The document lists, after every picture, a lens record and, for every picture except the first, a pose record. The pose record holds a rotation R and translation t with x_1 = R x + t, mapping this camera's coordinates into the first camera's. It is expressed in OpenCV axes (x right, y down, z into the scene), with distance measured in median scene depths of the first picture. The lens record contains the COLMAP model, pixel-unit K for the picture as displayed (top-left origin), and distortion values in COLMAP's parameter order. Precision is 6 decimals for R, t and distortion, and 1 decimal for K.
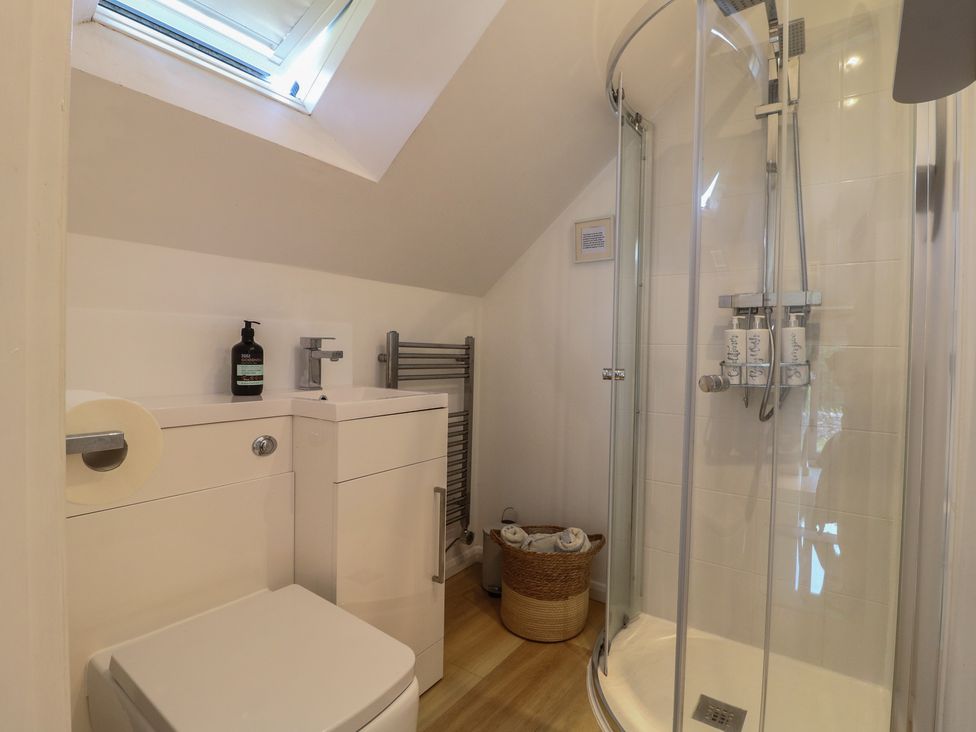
lens RADIAL K [[505.1, 0, 488.0], [0, 505.1, 366.0], [0, 0, 1]] dist [-0.002489, -0.016944]
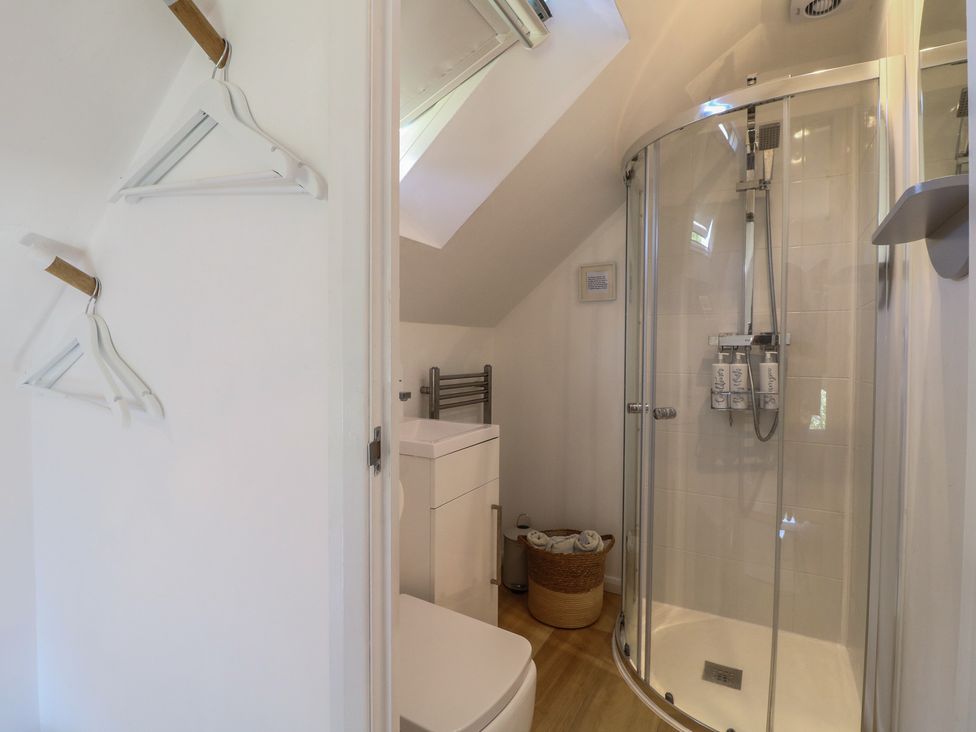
lens RADIAL K [[506.0, 0, 488.0], [0, 506.0, 366.0], [0, 0, 1]] dist [0.003342, -0.016830]
pose [[0.993274, -0.015730, 0.114711, -0.199783], [0.014745, 0.999847, 0.009431, -0.080424], [-0.114841, -0.007677, 0.993354, -0.148184]]
